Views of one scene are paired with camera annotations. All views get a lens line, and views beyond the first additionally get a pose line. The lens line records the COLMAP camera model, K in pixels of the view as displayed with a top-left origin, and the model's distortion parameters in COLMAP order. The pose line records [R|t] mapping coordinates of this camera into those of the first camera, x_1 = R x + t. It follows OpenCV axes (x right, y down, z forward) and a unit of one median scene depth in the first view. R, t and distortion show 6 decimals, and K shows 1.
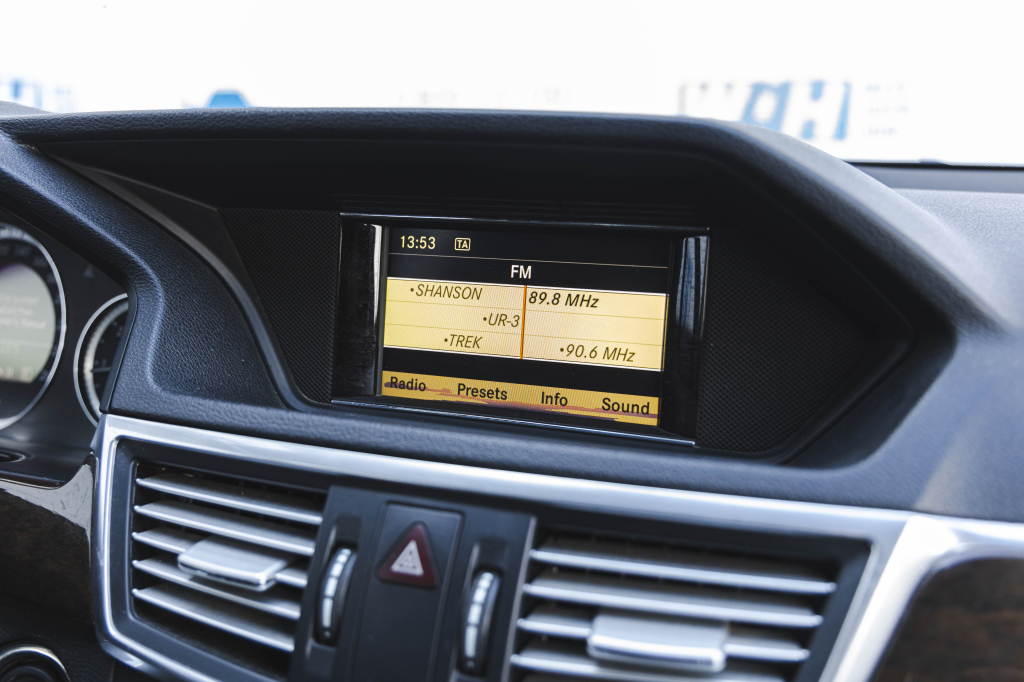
lens RADIAL K [[1023.7, 0, 512.0], [0, 1023.7, 341.0], [0, 0, 1]] dist [0.002434, -0.005928]
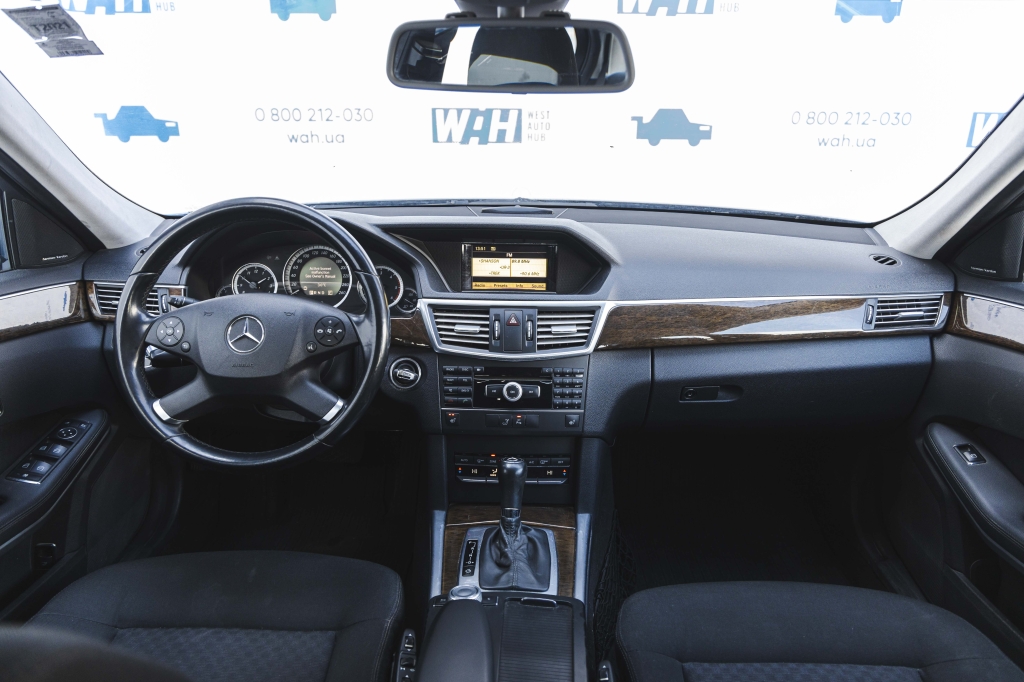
lens RADIAL K [[685.7, 0, 516.5], [0, 685.7, 341.0], [0, 0, 1]] dist [0.003137, 0.001675]
pose [[0.937978, -0.112109, 0.328067, -0.930435], [0.063235, 0.985722, 0.156053, -0.160536], [-0.340878, -0.125629, 0.931676, -1.647286]]
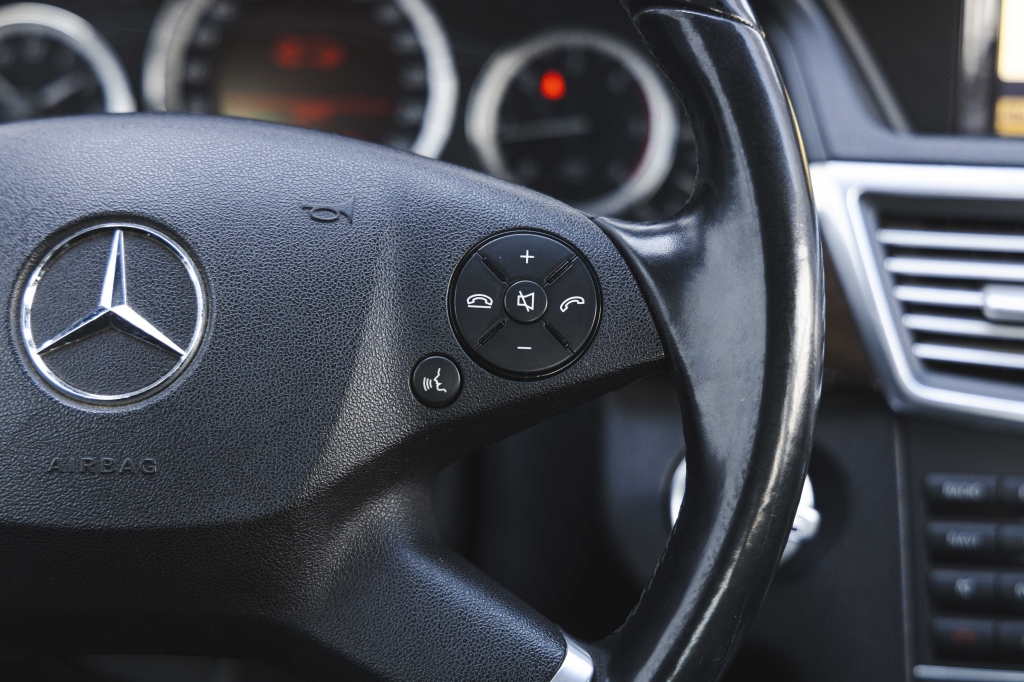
lens RADIAL K [[2063.2, 0, 512.0], [0, 2063.2, 341.0], [0, 0, 1]] dist [0.142144, 0.057362]
pose [[0.946398, -0.095733, 0.308489, -1.196094], [0.054058, 0.988542, 0.140931, -0.047703], [-0.318446, -0.116700, 0.940730, -0.618335]]
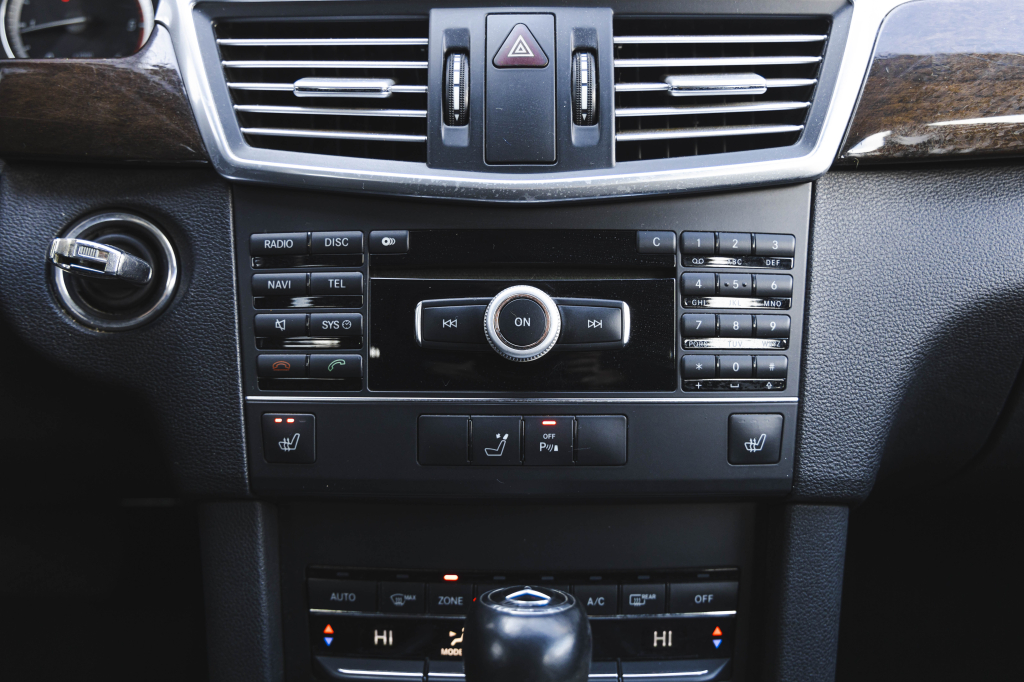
lens RADIAL K [[1033.7, 0, 526.3], [0, 1033.7, 337.9], [0, 0, 1]] dist [0.003532, 0.002365]
pose [[0.931189, -0.107622, 0.348287, -0.456285], [0.074381, 0.991420, 0.107487, 0.341079], [-0.356867, -0.074185, 0.931205, -0.169401]]
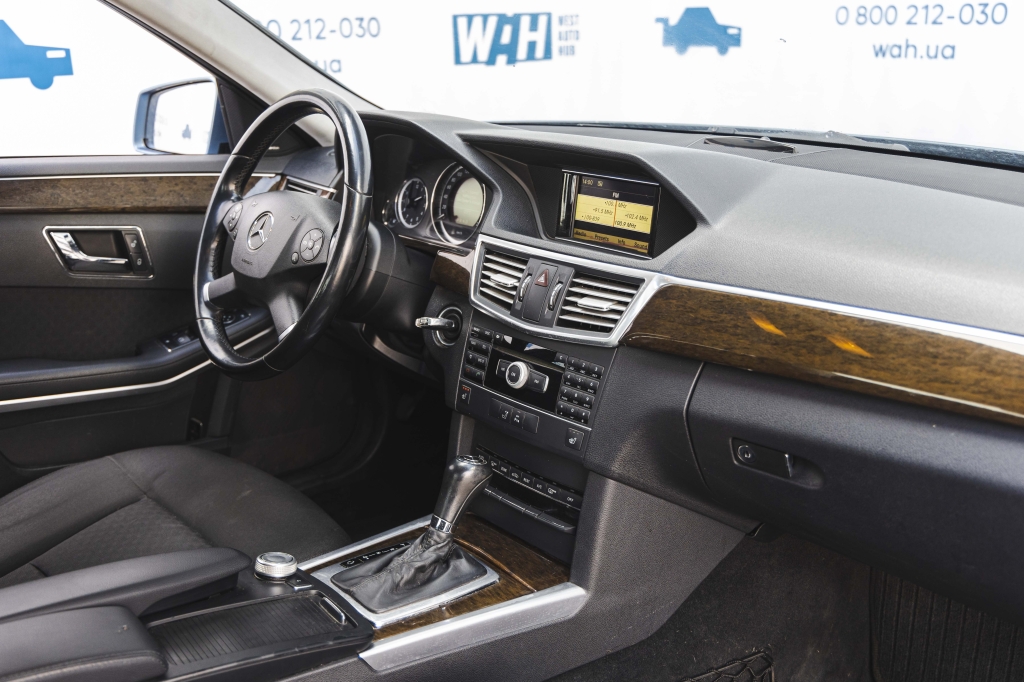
lens RADIAL K [[1082.3, 0, 536.0], [0, 1082.3, 339.1], [0, 0, 1]] dist [-0.002754, 0.003085]
pose [[0.884779, 0.118070, -0.450806, 1.241737], [-0.071669, 0.990338, 0.118716, -0.014627], [0.460467, -0.072729, 0.884692, -1.807566]]
